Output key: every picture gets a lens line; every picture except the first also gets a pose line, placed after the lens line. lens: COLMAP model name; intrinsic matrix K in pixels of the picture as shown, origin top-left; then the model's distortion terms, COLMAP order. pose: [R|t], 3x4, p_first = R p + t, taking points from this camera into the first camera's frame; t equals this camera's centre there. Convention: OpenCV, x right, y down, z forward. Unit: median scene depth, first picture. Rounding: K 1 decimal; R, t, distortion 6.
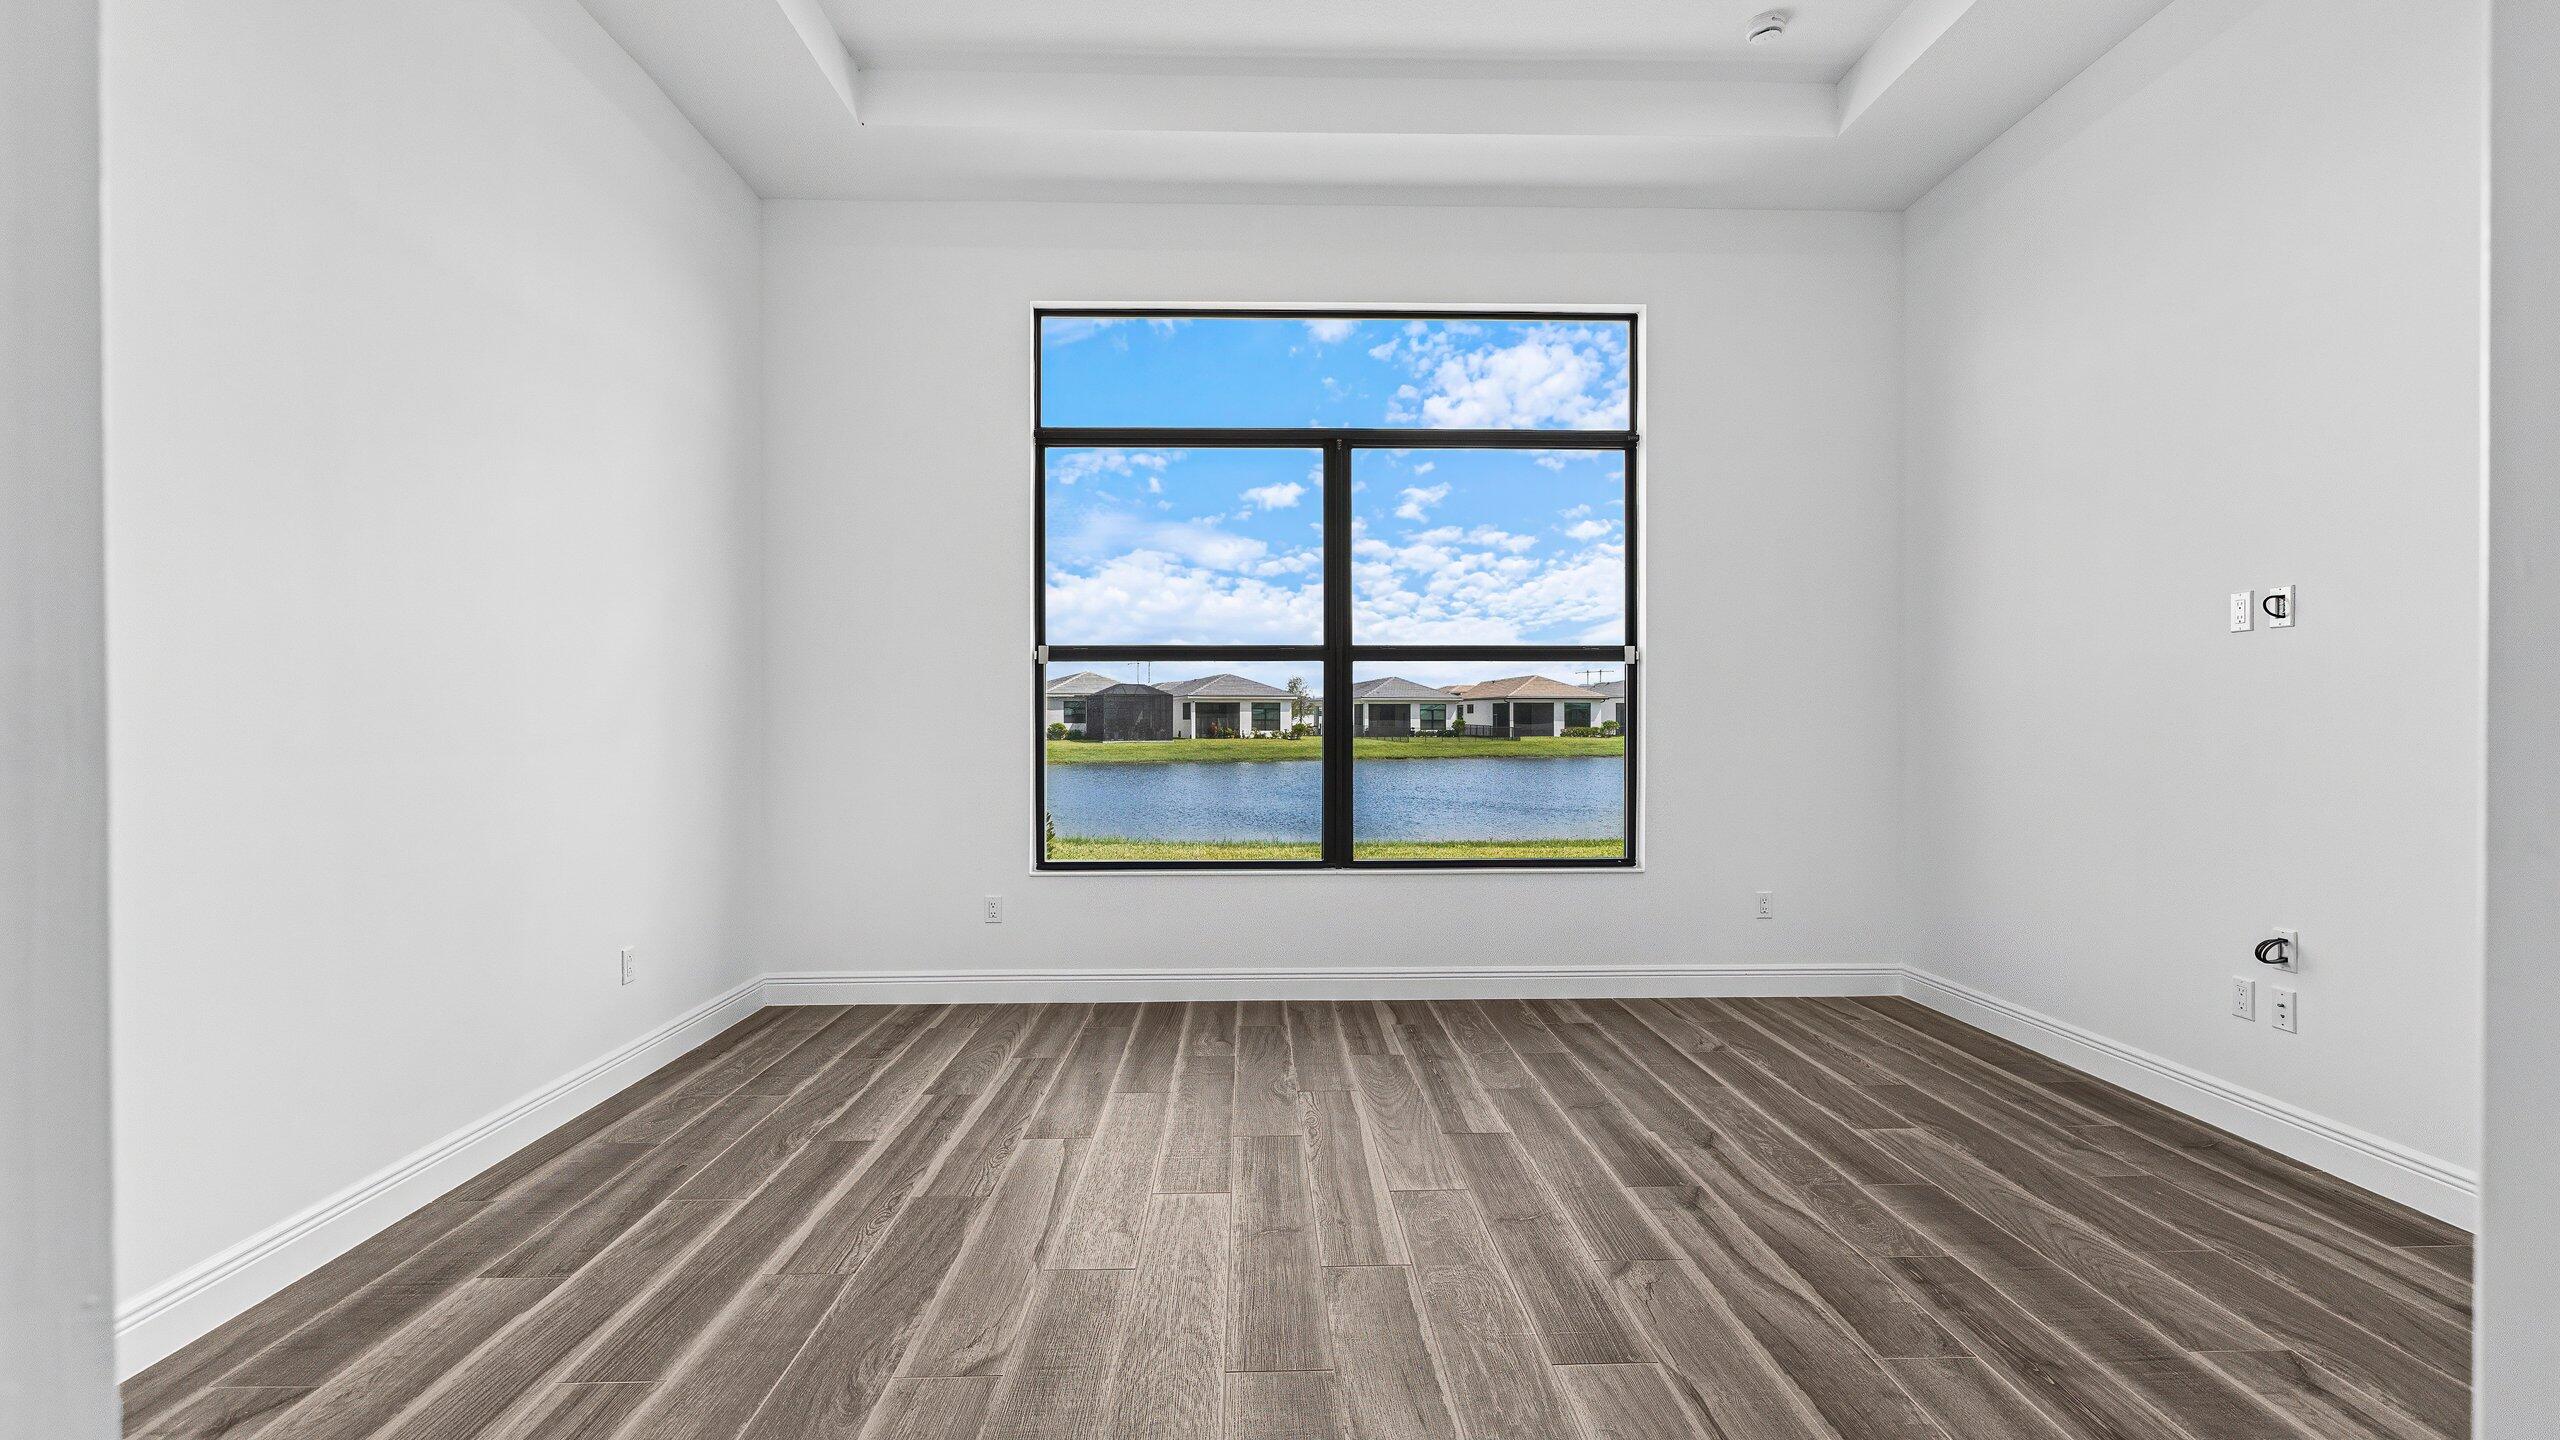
lens RADIAL K [[1149.9, 0, 1285.9], [0, 1149.9, 721.8], [0, 0, 1]] dist [0.000833, 0.000061]
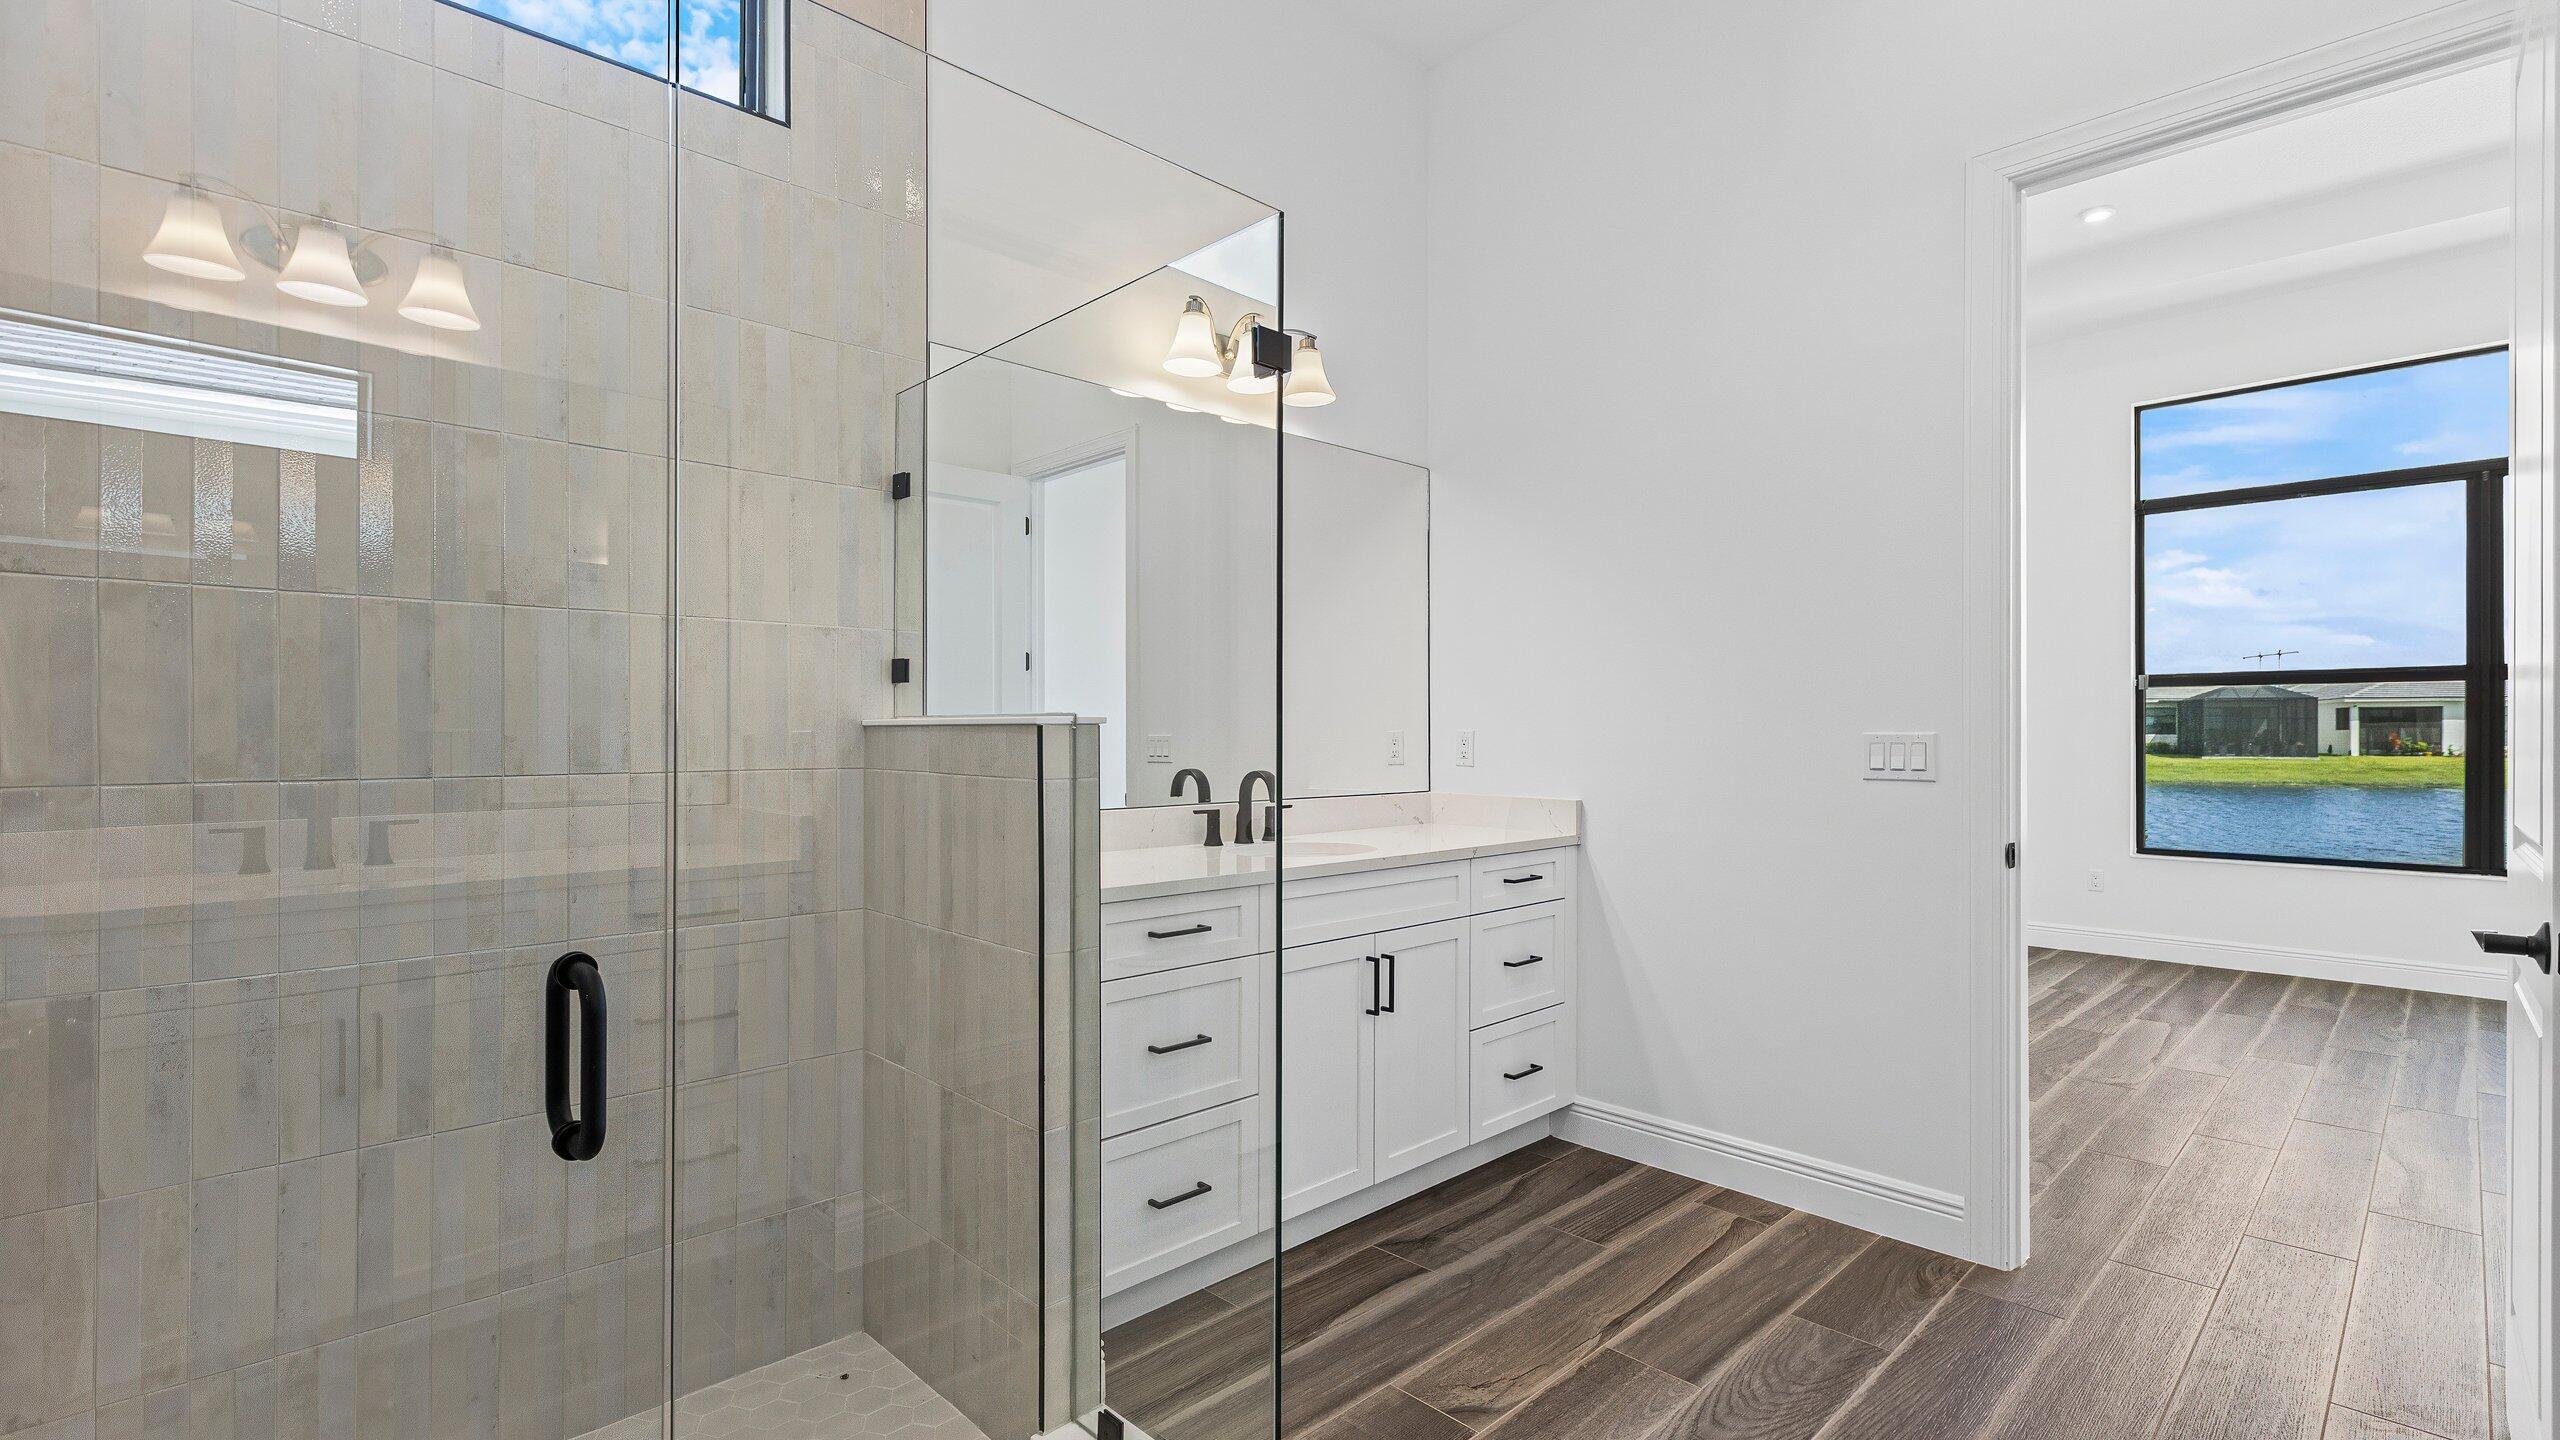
lens RADIAL K [[1149.9, 0, 1285.9], [0, 1149.9, 721.8], [0, 0, 1]] dist [0.000833, 0.000061]
pose [[0.674475, -0.002431, -0.738293, 0.083781], [-0.003412, 0.999974, -0.006410, -0.003325], [0.738289, 0.006843, 0.674449, -0.529292]]
